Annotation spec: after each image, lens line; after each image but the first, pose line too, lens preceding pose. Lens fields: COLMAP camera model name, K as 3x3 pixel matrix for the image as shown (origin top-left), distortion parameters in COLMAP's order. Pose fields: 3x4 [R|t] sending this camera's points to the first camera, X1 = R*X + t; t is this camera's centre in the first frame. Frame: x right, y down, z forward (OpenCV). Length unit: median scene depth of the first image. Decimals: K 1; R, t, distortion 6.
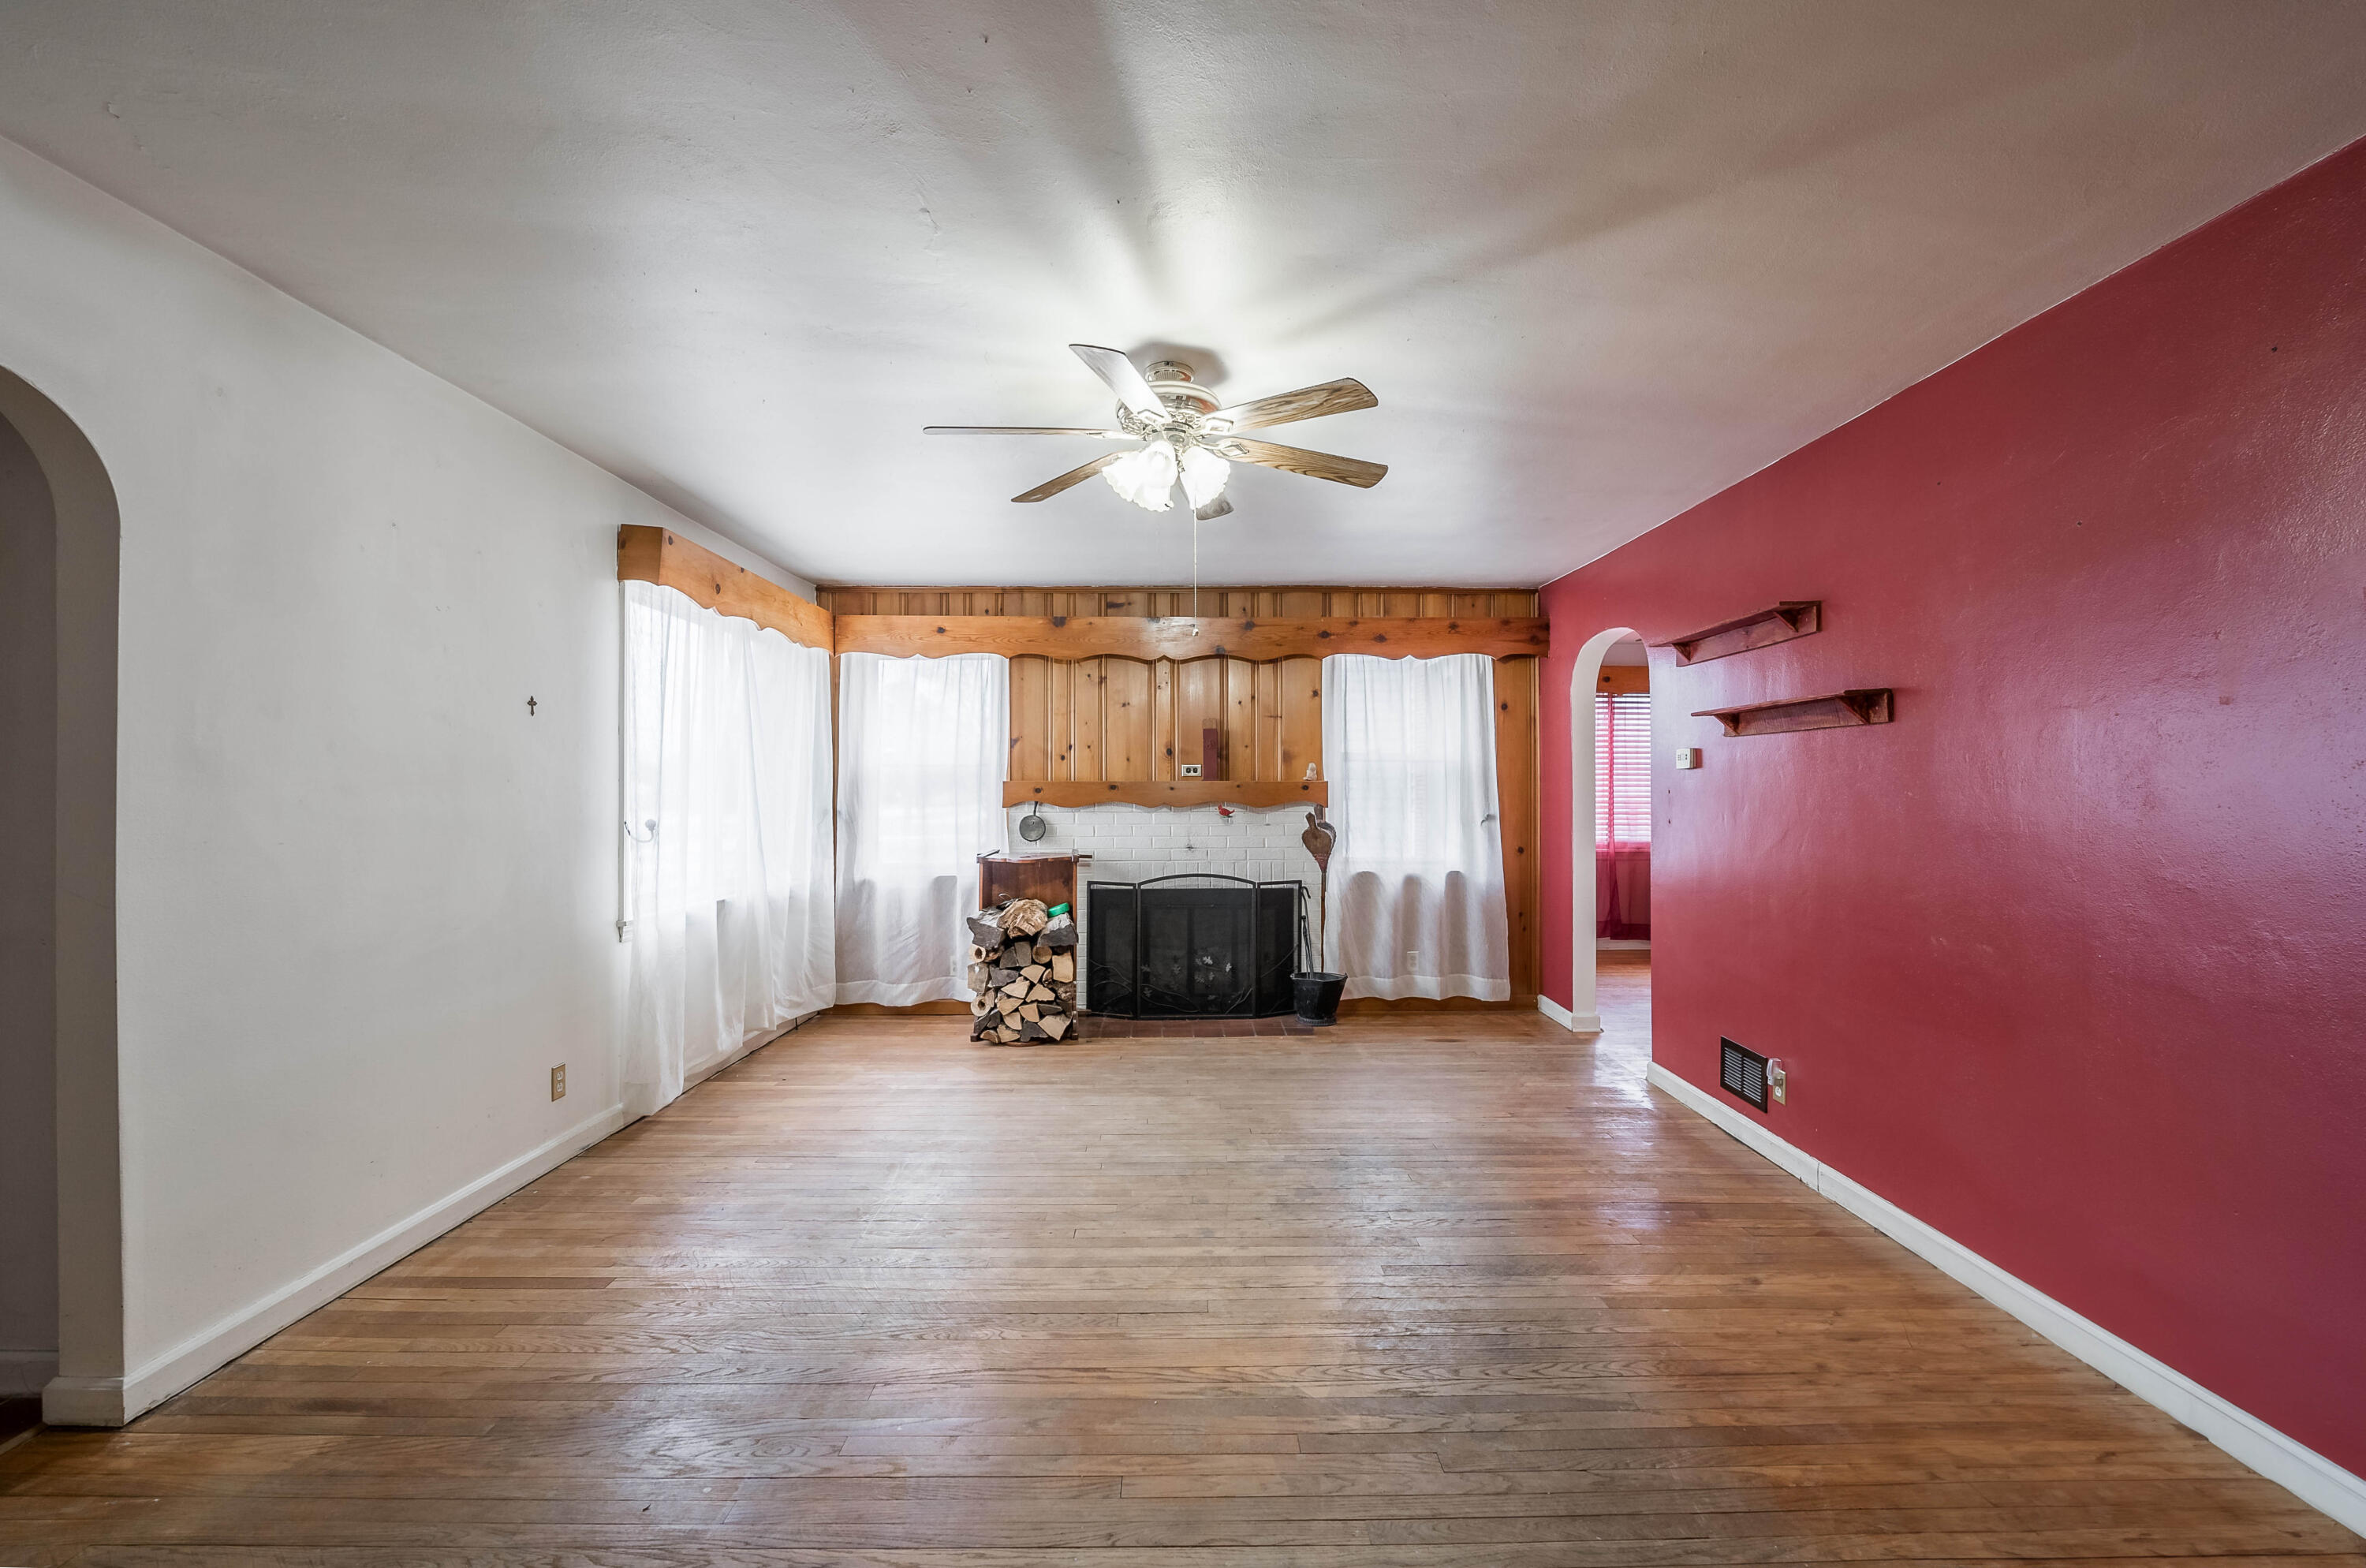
lens RADIAL K [[988.9, 0, 1206.1], [0, 988.9, 783.8], [0, 0, 1]] dist [-0.008770, -0.001460]
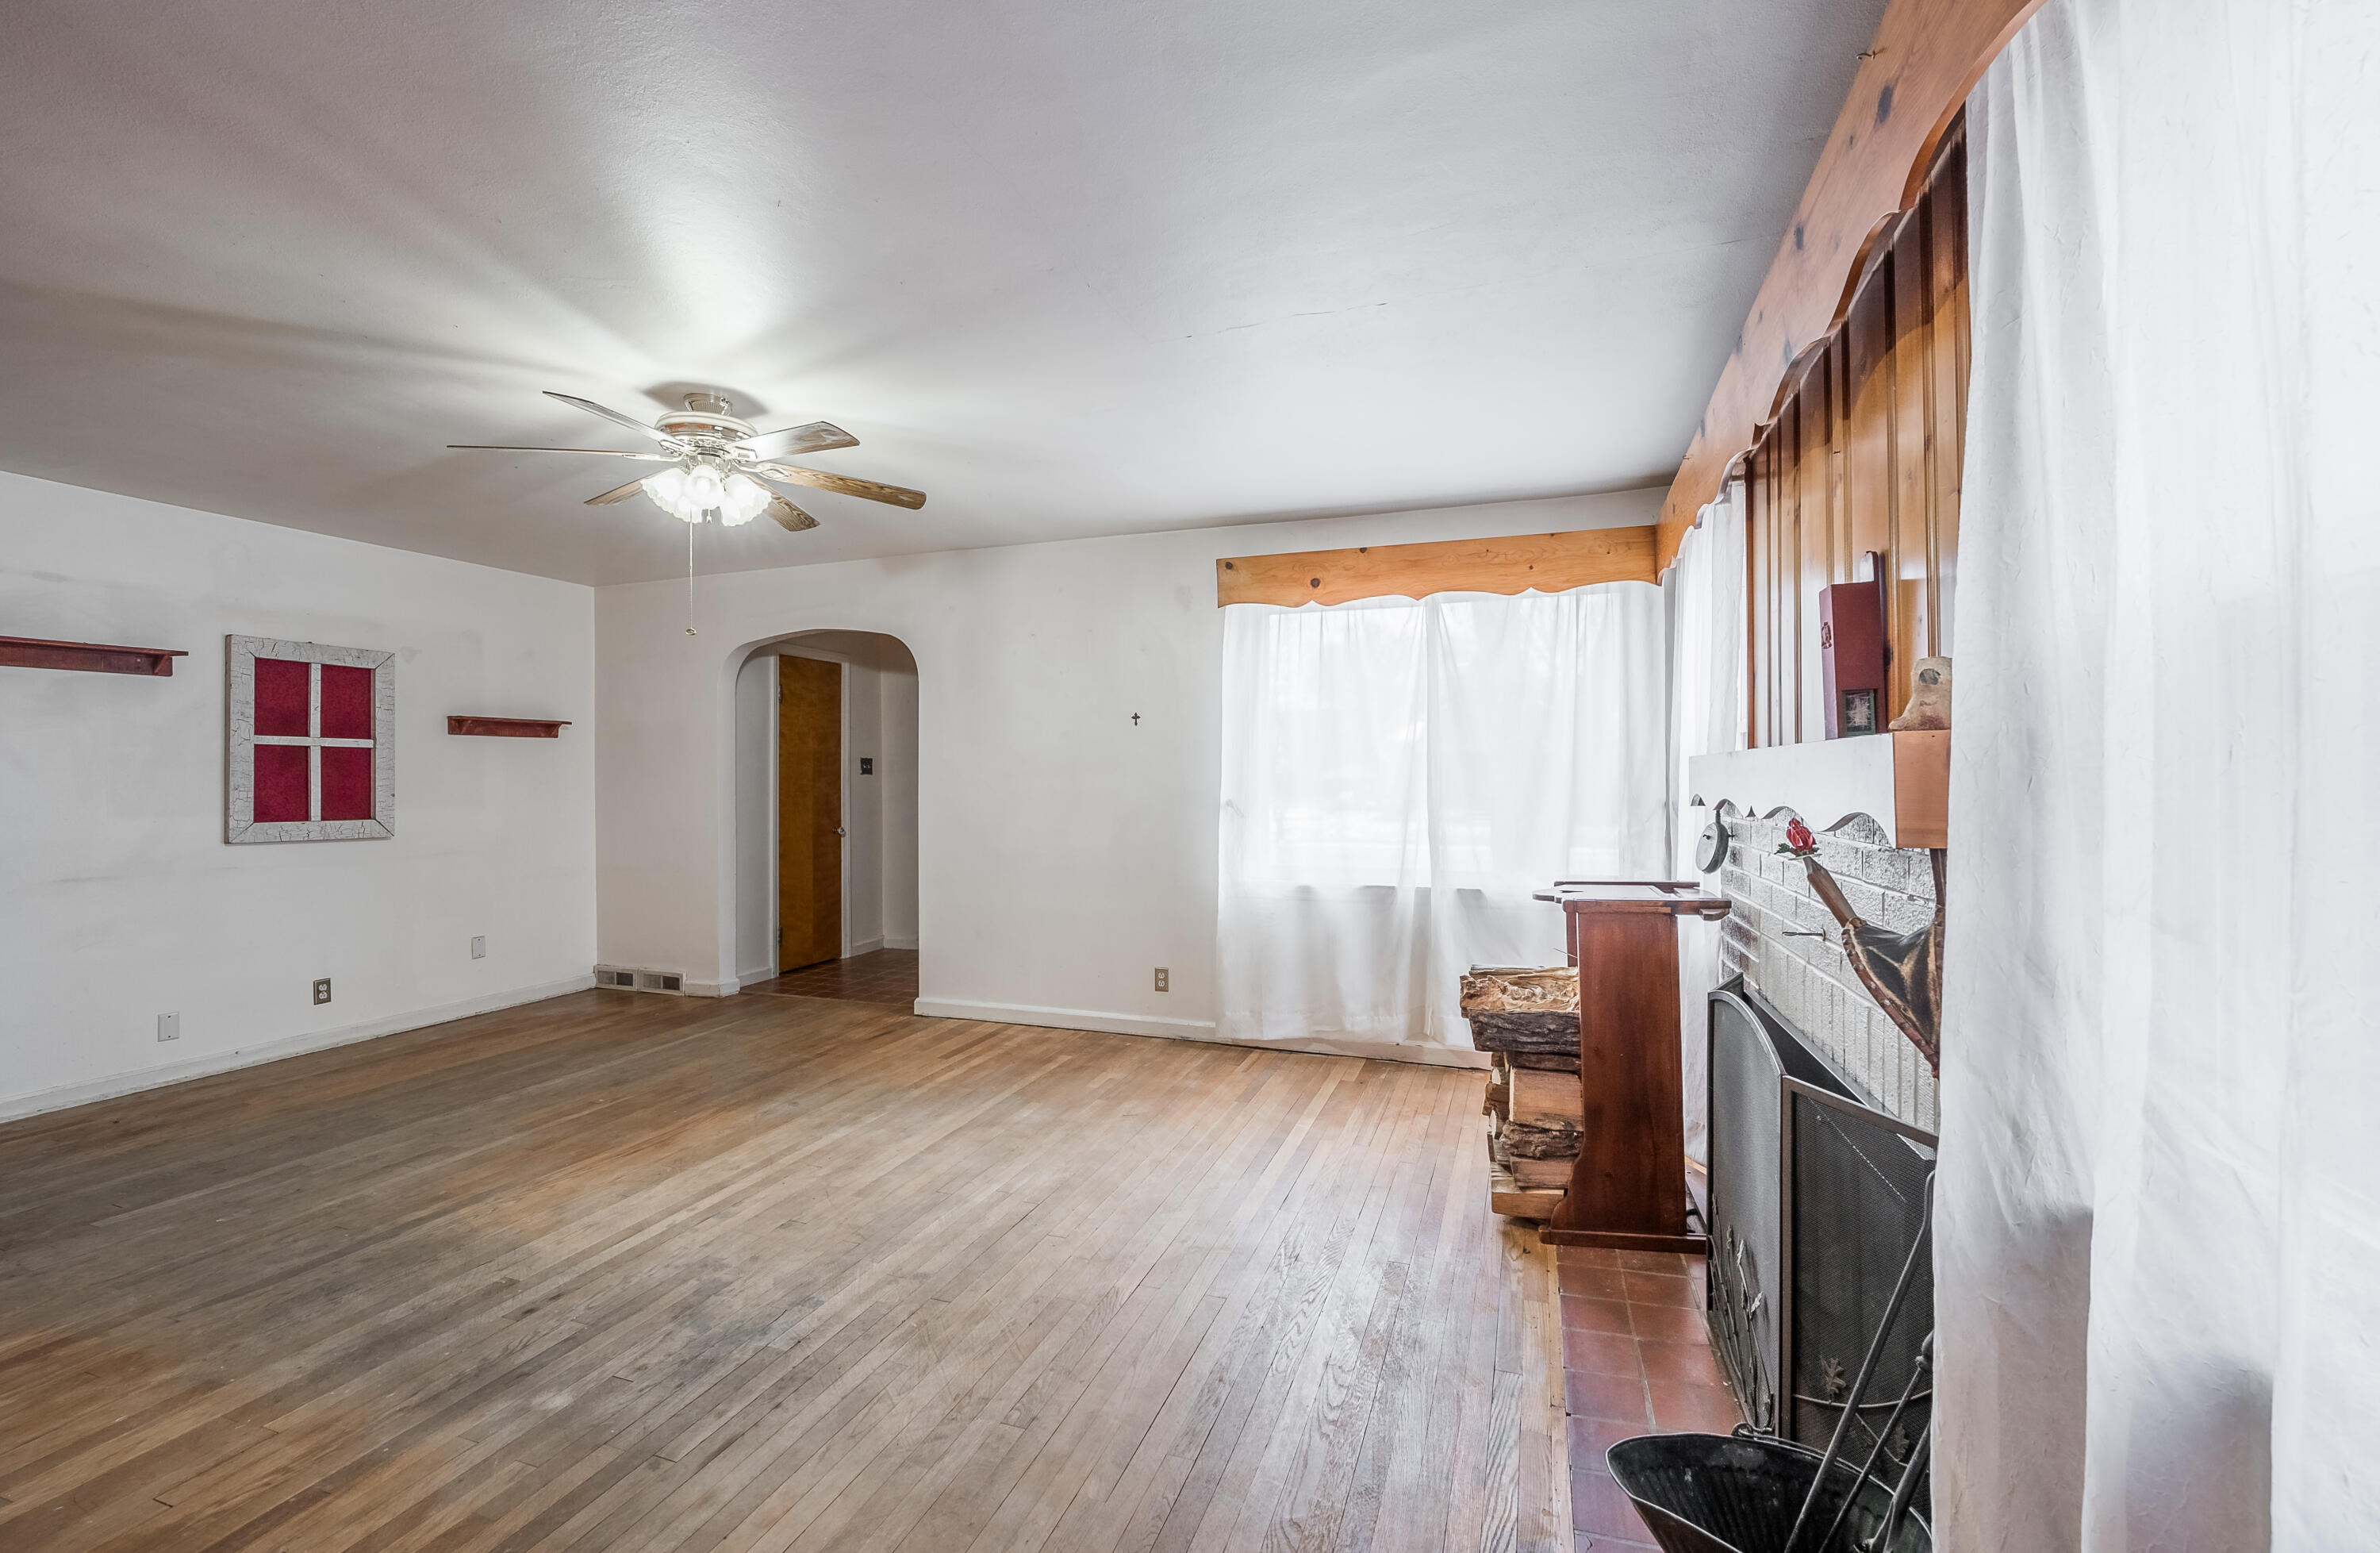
lens RADIAL K [[996.4, 0, 1201.5], [0, 996.4, 771.6], [0, 0, 1]] dist [0.001785, 0.001514]
pose [[-0.359104, -0.000700, -0.933297, 0.442080], [0.009269, 0.999948, -0.004316, 0.005460], [0.933252, -0.010201, -0.359079, 1.040061]]
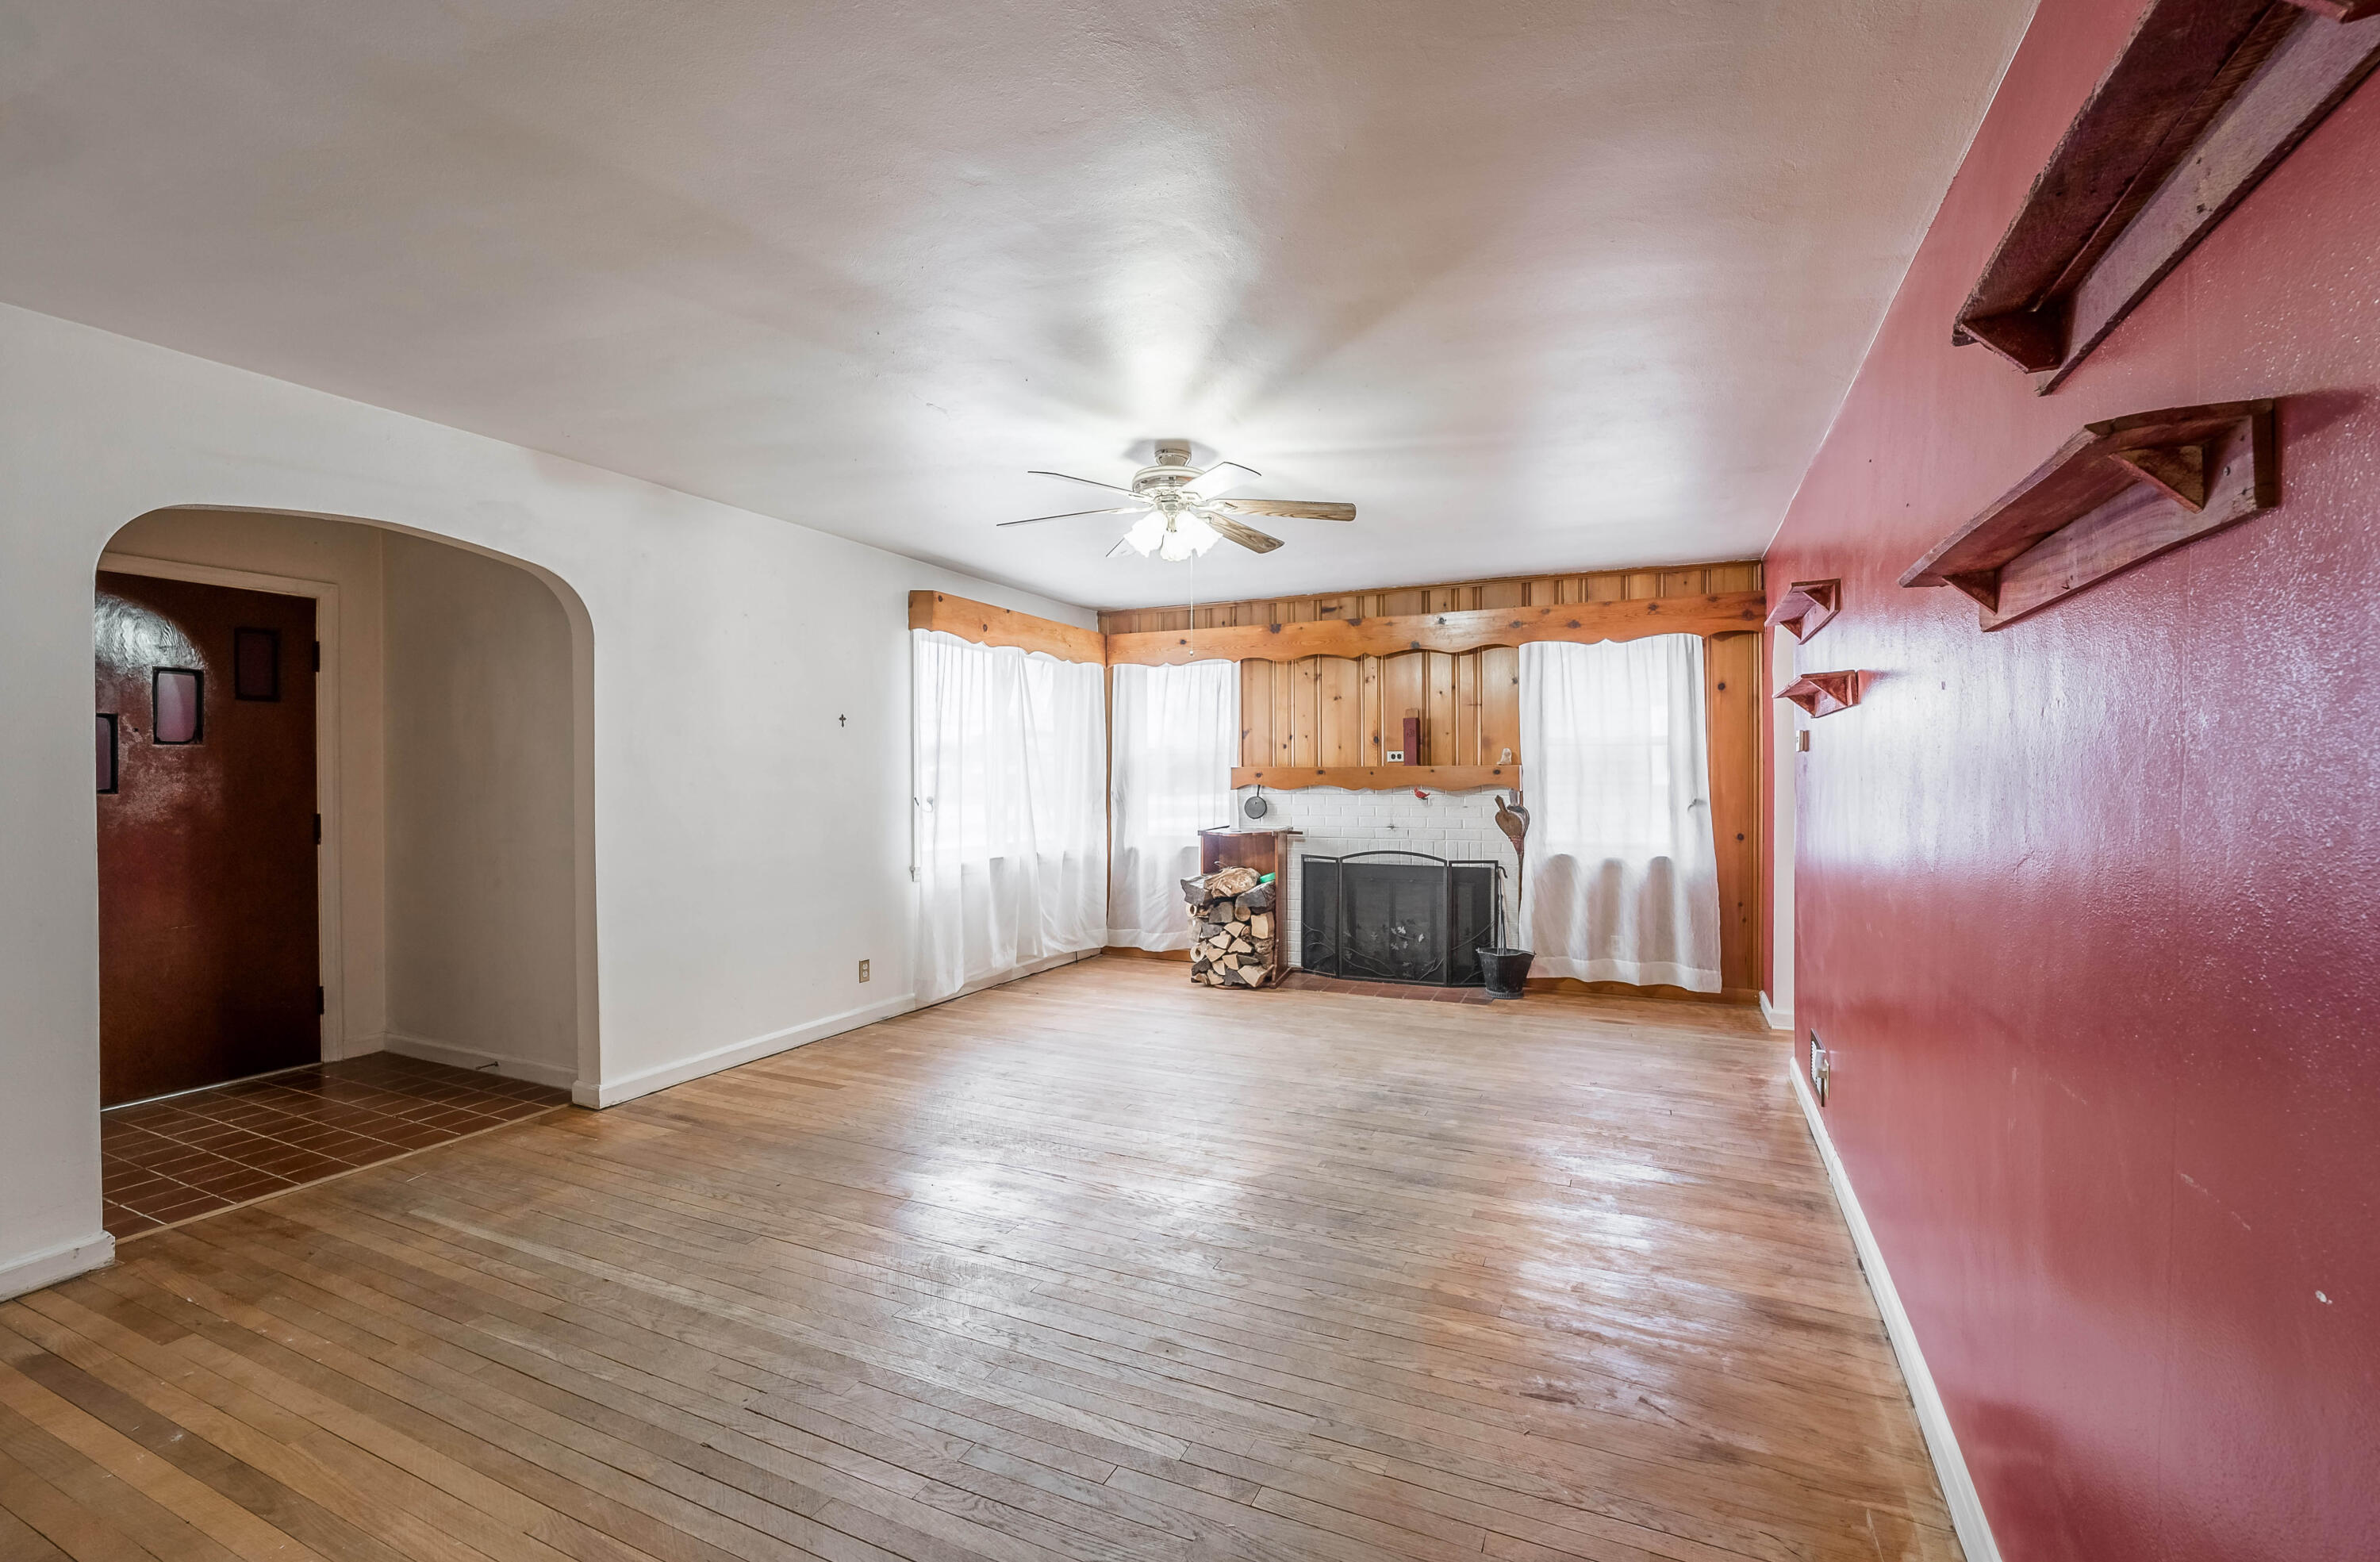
lens RADIAL K [[994.7, 0, 1213.4], [0, 994.7, 785.0], [0, 0, 1]] dist [-0.008770, -0.001460]
pose [[0.906124, 0.002142, -0.423006, 0.305010], [0.005217, 0.999855, 0.016238, -0.001102], [0.422979, -0.016921, 0.905981, -0.092693]]
